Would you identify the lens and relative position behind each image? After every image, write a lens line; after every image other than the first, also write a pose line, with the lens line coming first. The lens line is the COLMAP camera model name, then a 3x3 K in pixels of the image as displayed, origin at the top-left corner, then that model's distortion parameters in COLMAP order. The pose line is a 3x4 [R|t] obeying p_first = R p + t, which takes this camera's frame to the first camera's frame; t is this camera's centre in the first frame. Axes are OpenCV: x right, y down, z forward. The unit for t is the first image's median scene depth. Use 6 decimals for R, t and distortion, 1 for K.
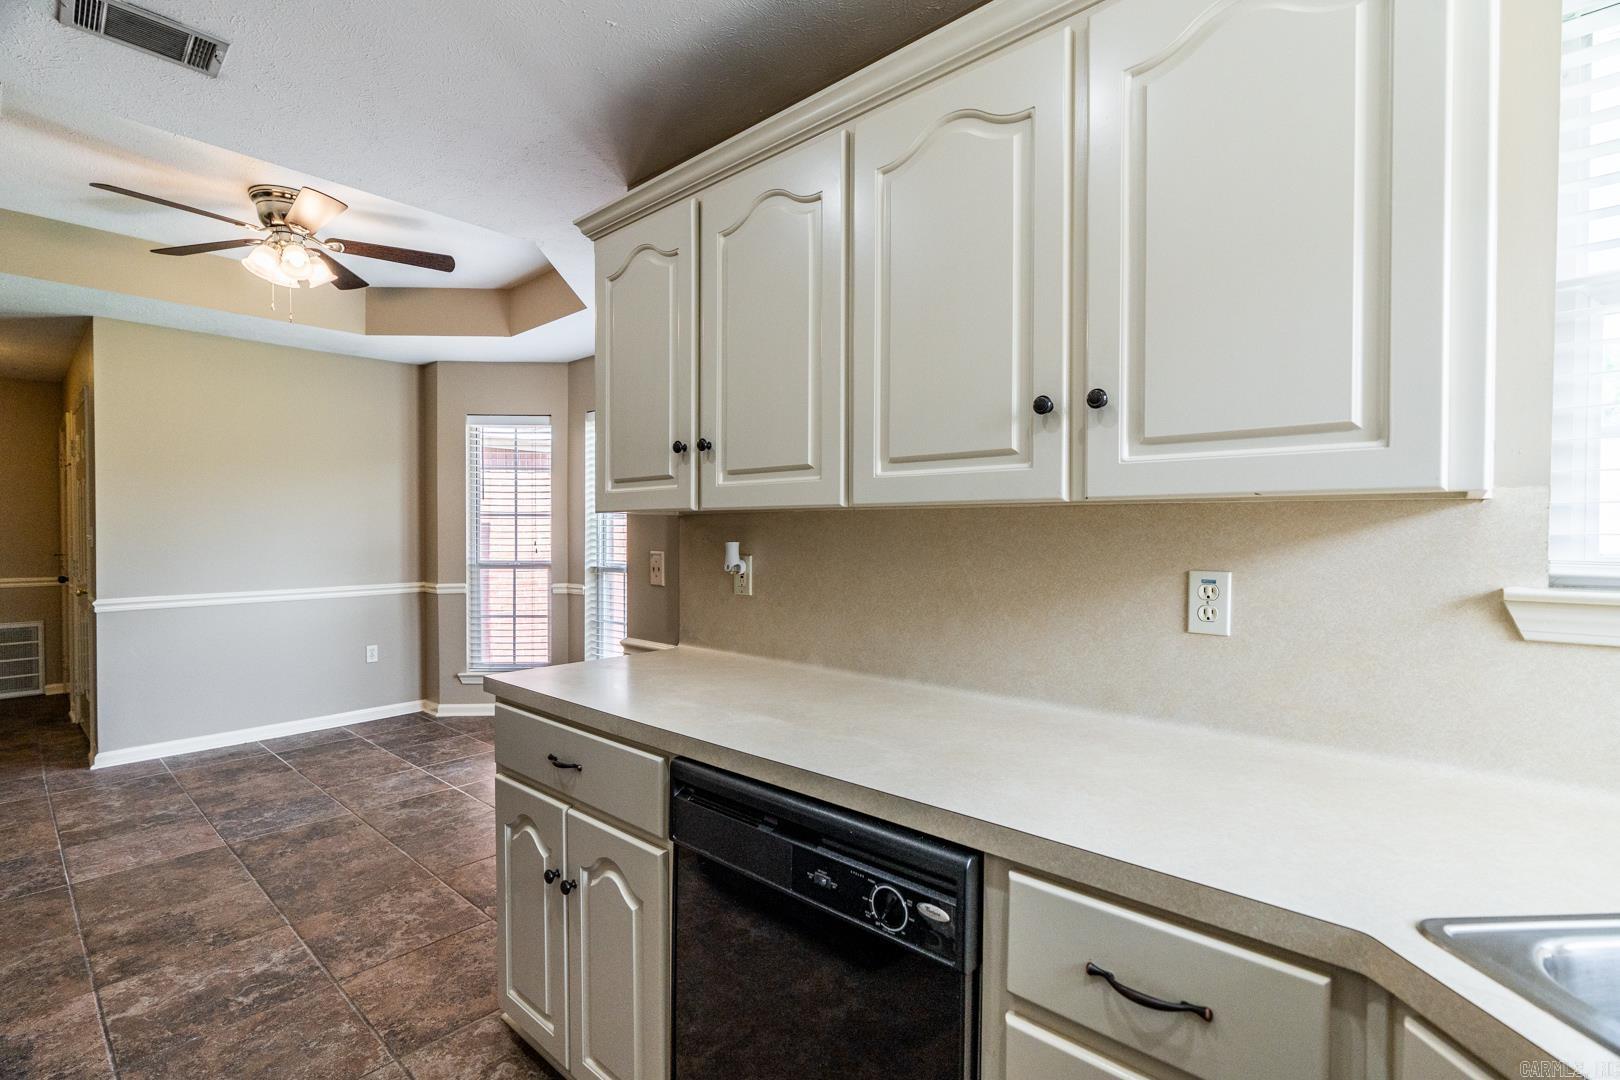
lens RADIAL K [[733.1, 0, 802.2], [0, 733.1, 542.5], [0, 0, 1]] dist [-0.010488, 0.002970]
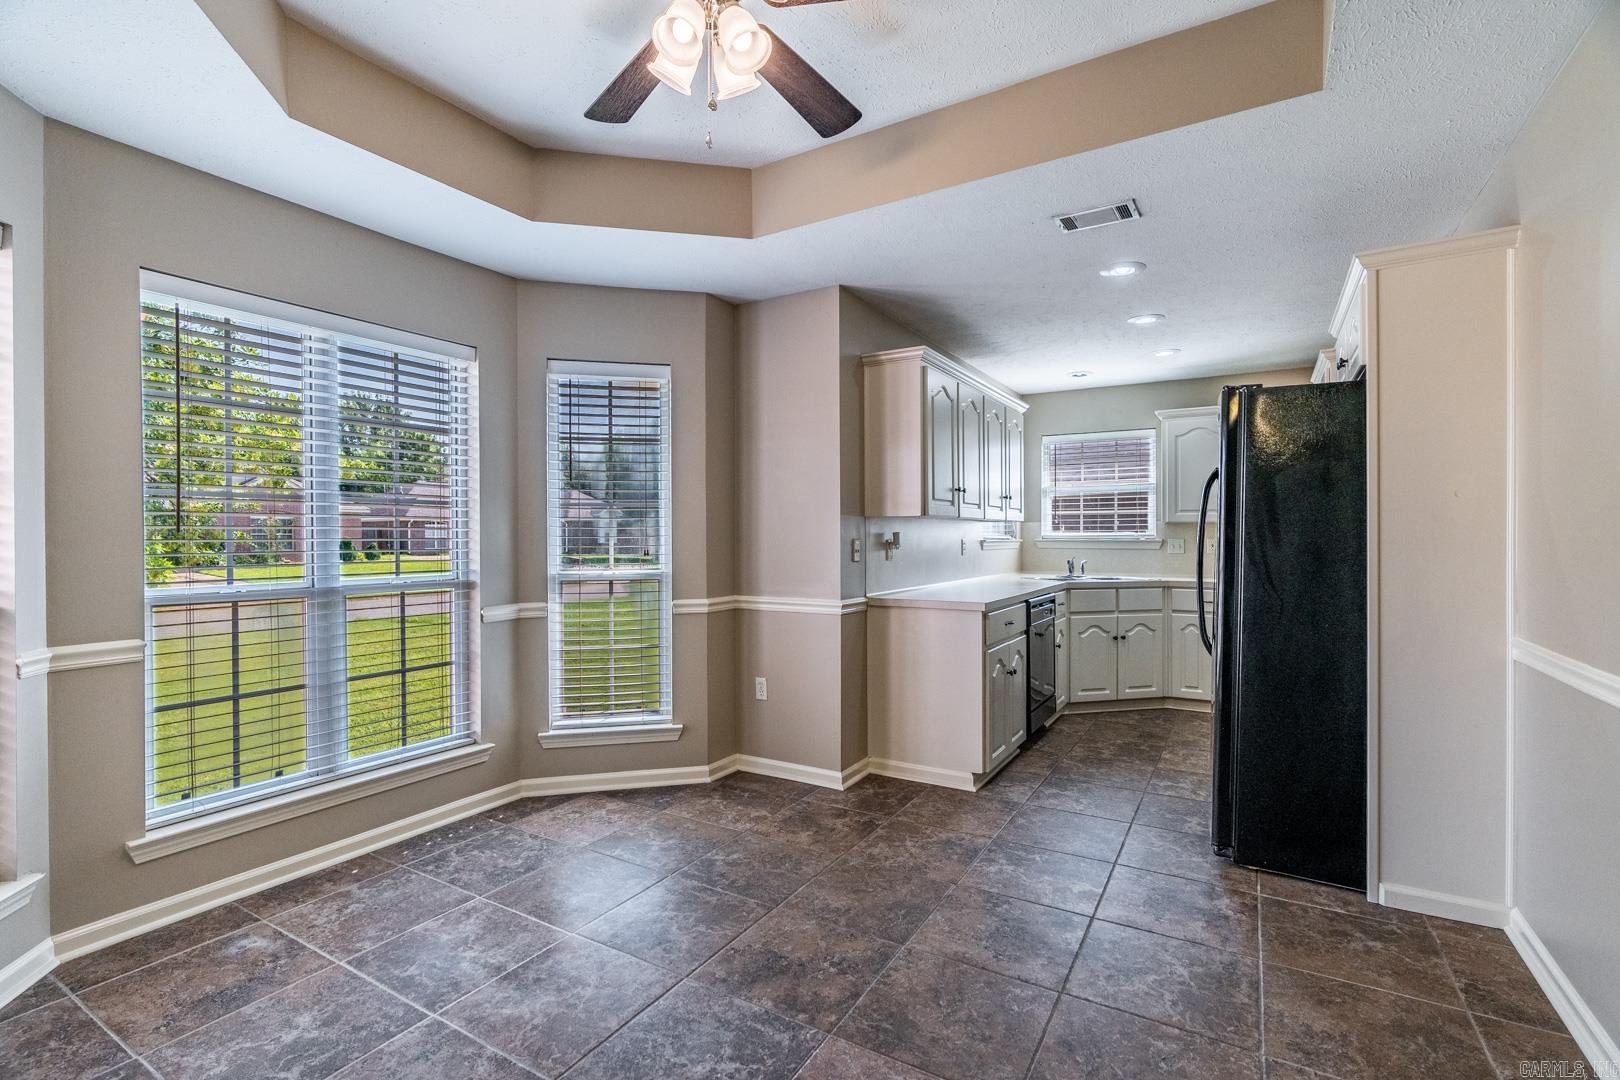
lens RADIAL K [[733.1, 0, 810.0], [0, 733.1, 540.5], [0, 0, 1]] dist [-0.010488, 0.002970]
pose [[-0.181829, -0.006305, 0.983310, -1.102955], [0.017567, 0.999799, 0.009659, -0.000871], [-0.983173, 0.019030, -0.181681, 0.893913]]
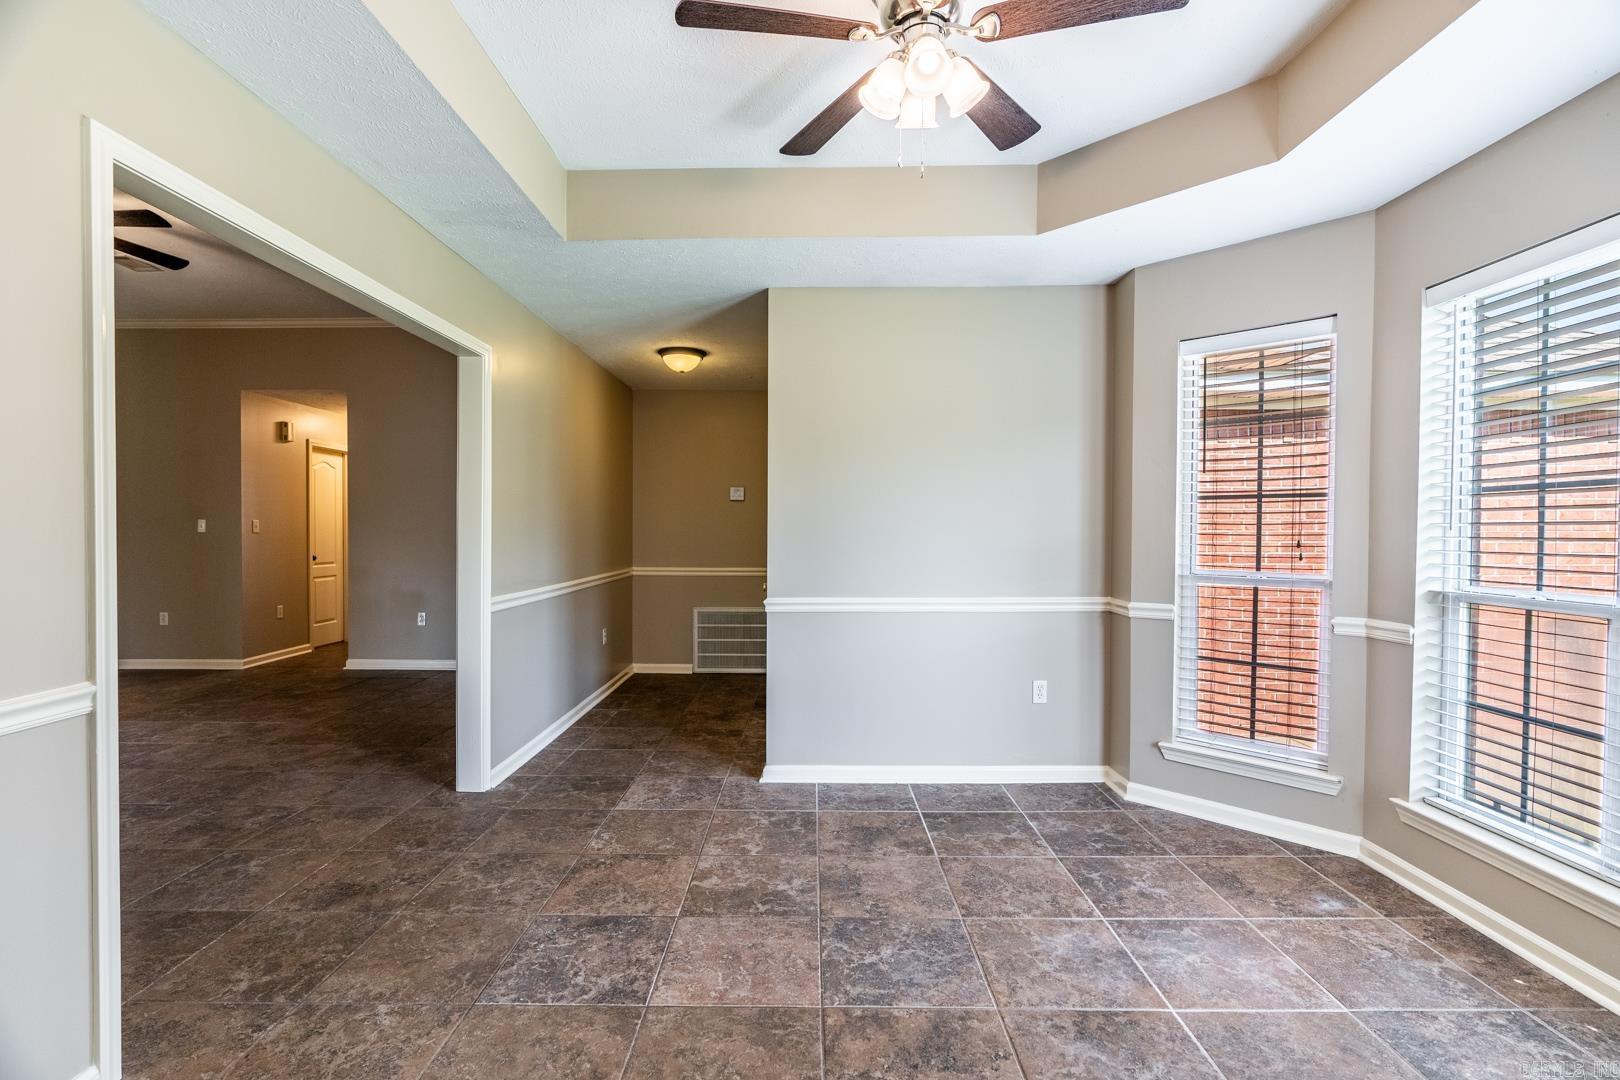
lens RADIAL K [[733.1, 0, 802.3], [0, 733.1, 546.6], [0, 0, 1]] dist [-0.010488, 0.002970]
pose [[0.655768, 0.016750, -0.754777, -0.258675], [-0.012084, 0.999859, 0.011691, 0.002170], [0.754866, 0.001454, 0.655877, 0.452630]]
